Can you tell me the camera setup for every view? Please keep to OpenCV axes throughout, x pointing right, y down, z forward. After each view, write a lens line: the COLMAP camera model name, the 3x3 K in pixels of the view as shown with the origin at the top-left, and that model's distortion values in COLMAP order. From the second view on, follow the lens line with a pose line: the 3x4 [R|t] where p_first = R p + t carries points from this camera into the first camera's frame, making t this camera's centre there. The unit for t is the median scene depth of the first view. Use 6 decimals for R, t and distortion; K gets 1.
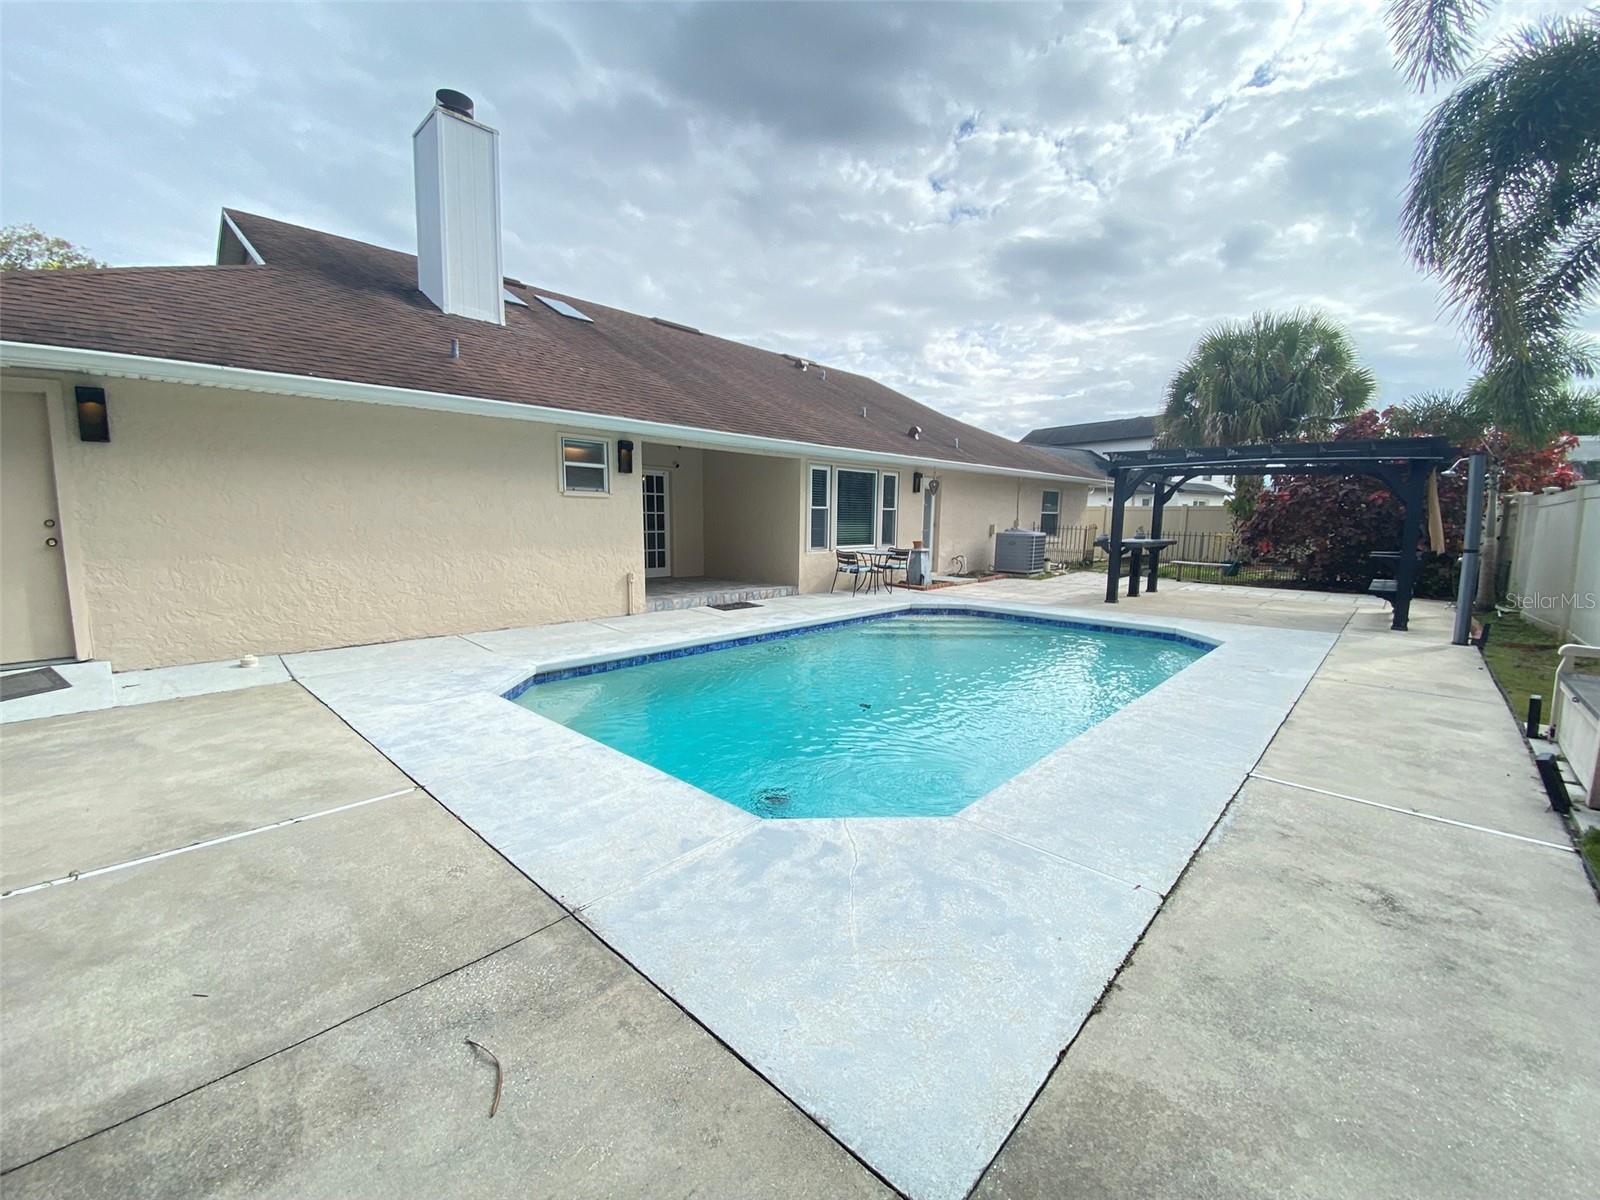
lens RADIAL K [[649.6, 0, 803.0], [0, 649.6, 606.1], [0, 0, 1]] dist [0.036782, -0.030131]
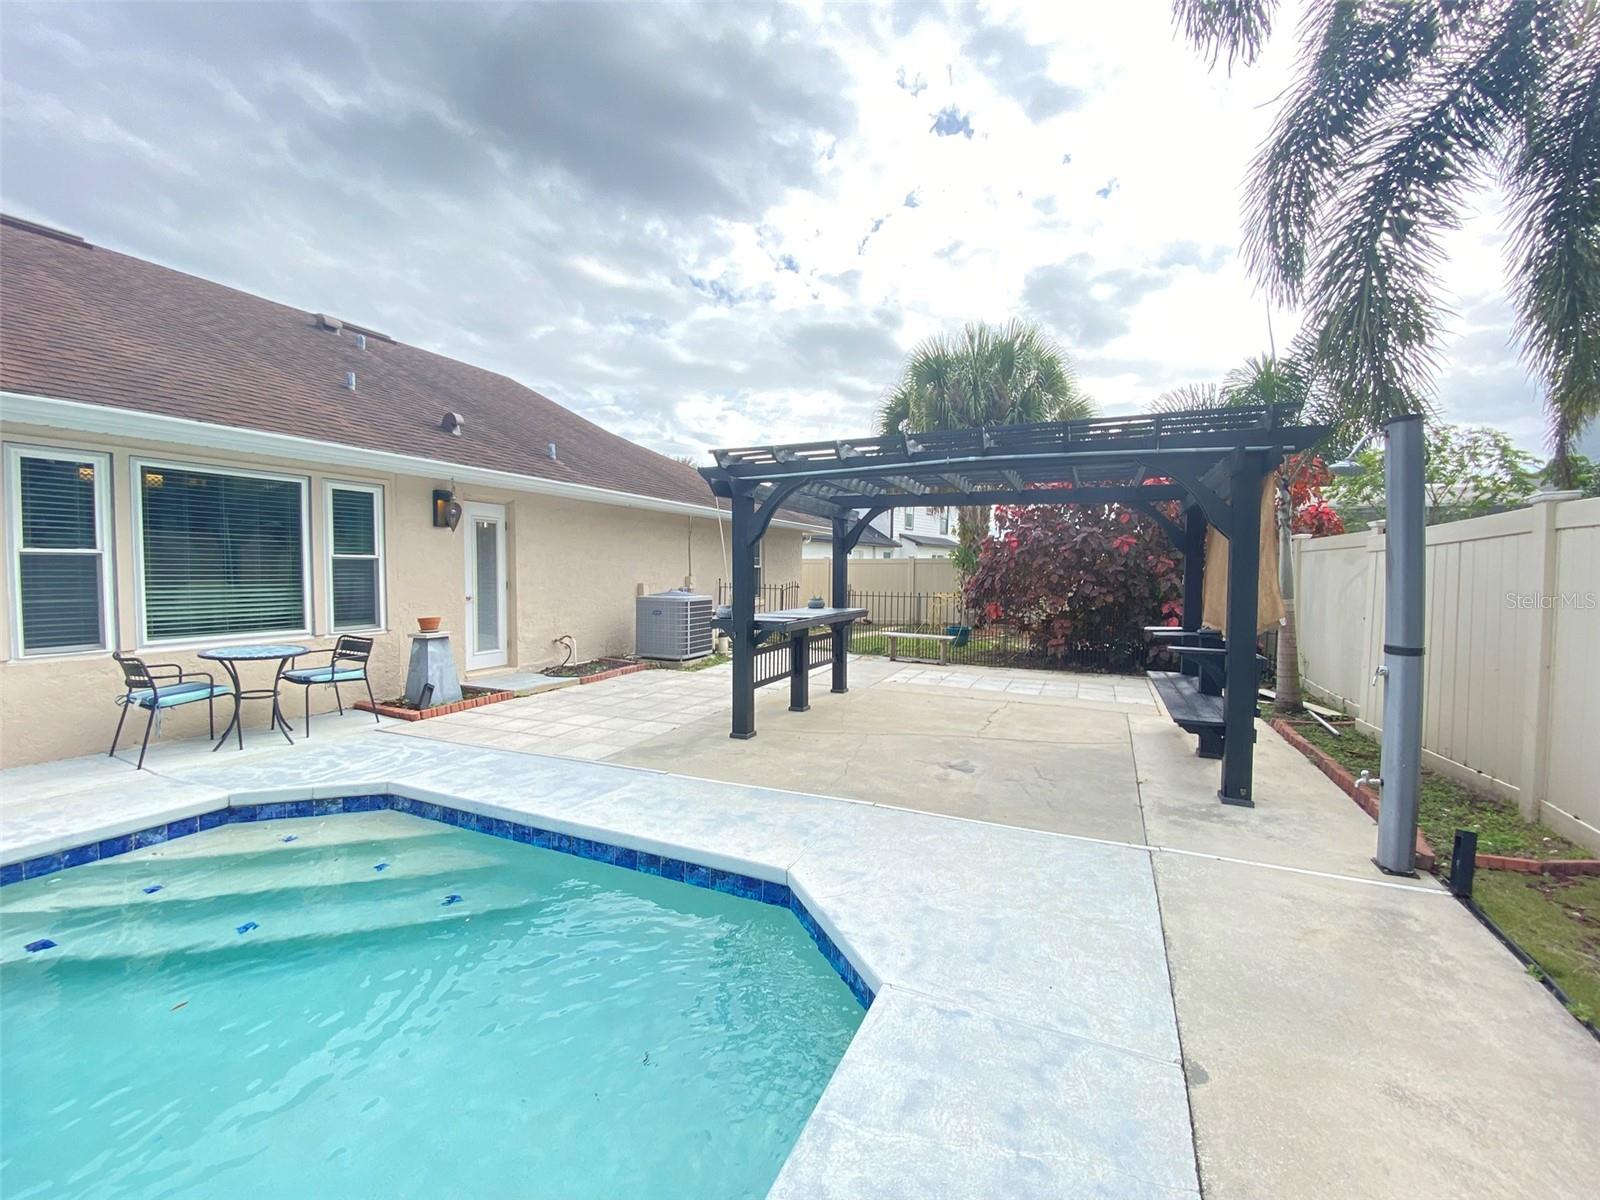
lens RADIAL K [[653.7, 0, 797.5], [0, 653.7, 609.0], [0, 0, 1]] dist [0.086016, -0.031032]
pose [[0.952562, -0.022930, 0.303481, 0.273732], [0.047031, 0.996270, -0.072346, -0.050397], [-0.300690, 0.083187, 0.950087, 0.369617]]
